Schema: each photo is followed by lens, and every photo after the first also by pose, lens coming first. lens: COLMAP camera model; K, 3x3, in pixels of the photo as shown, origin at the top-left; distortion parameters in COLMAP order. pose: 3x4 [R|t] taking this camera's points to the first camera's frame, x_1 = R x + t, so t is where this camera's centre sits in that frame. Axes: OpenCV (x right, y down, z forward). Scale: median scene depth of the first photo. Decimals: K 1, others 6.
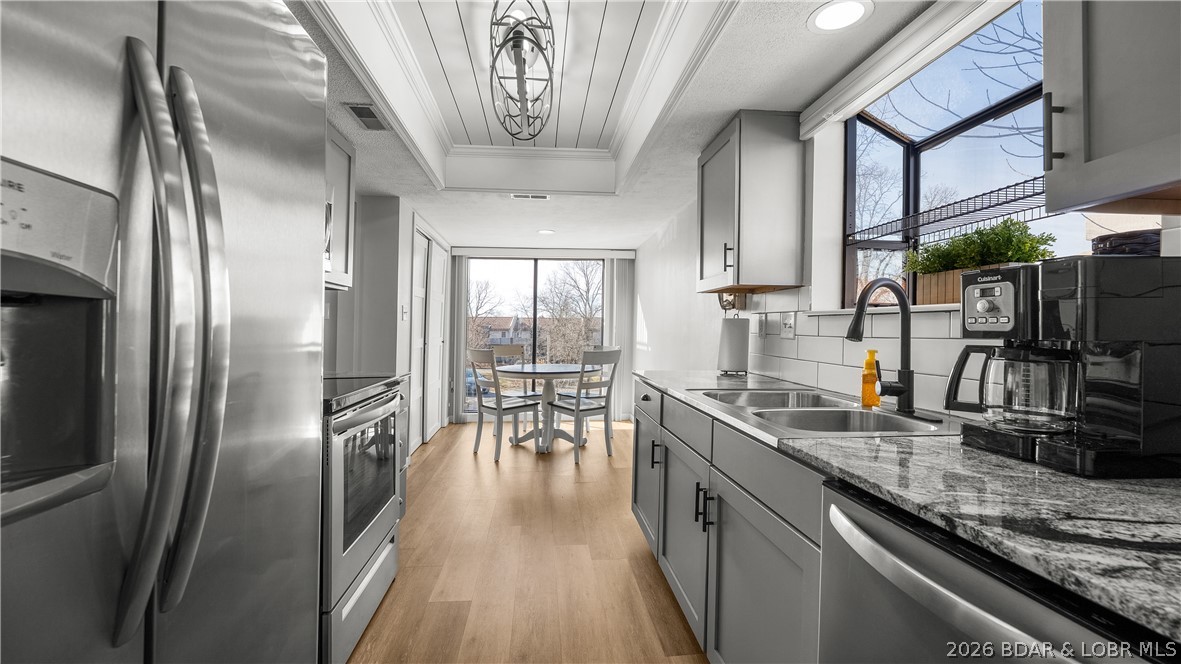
lens RADIAL K [[491.8, 0, 590.5], [0, 491.8, 332.0], [0, 0, 1]] dist [-0.000422, 0.000024]
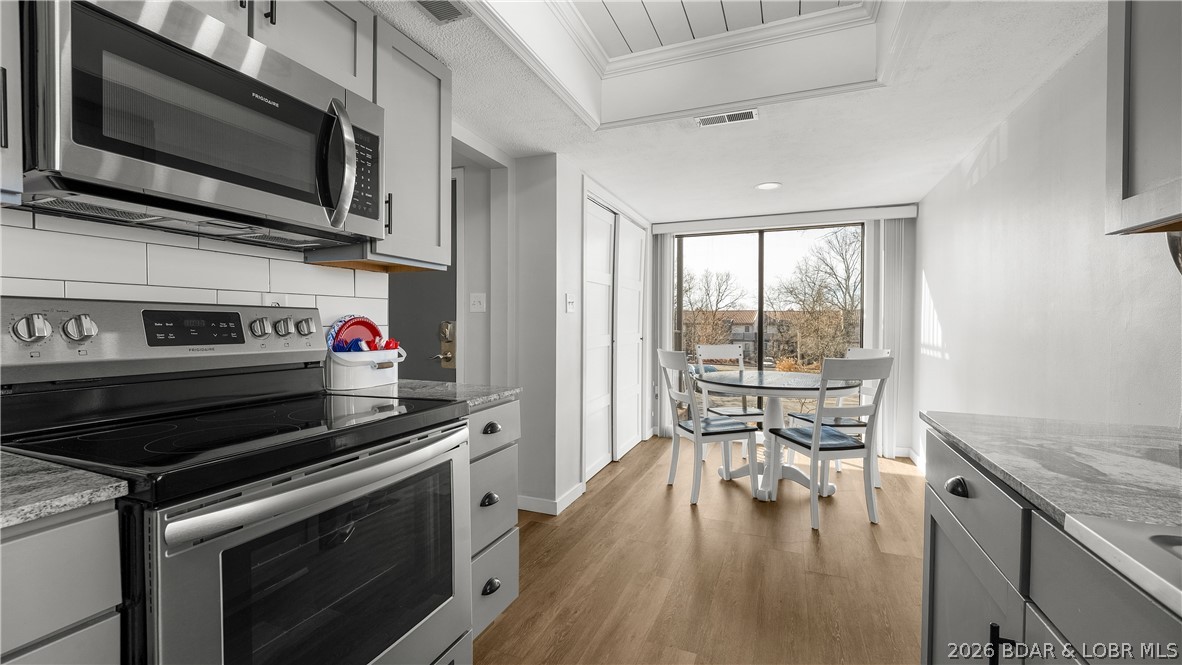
lens RADIAL K [[493.3, 0, 589.0], [0, 493.3, 316.9], [0, 0, 1]] dist [-0.001984, -0.000124]
pose [[0.881125, -0.007116, -0.472830, 0.016460], [-0.001857, 0.999827, -0.018509, -0.001102], [0.472879, 0.017187, 0.880959, 0.240923]]
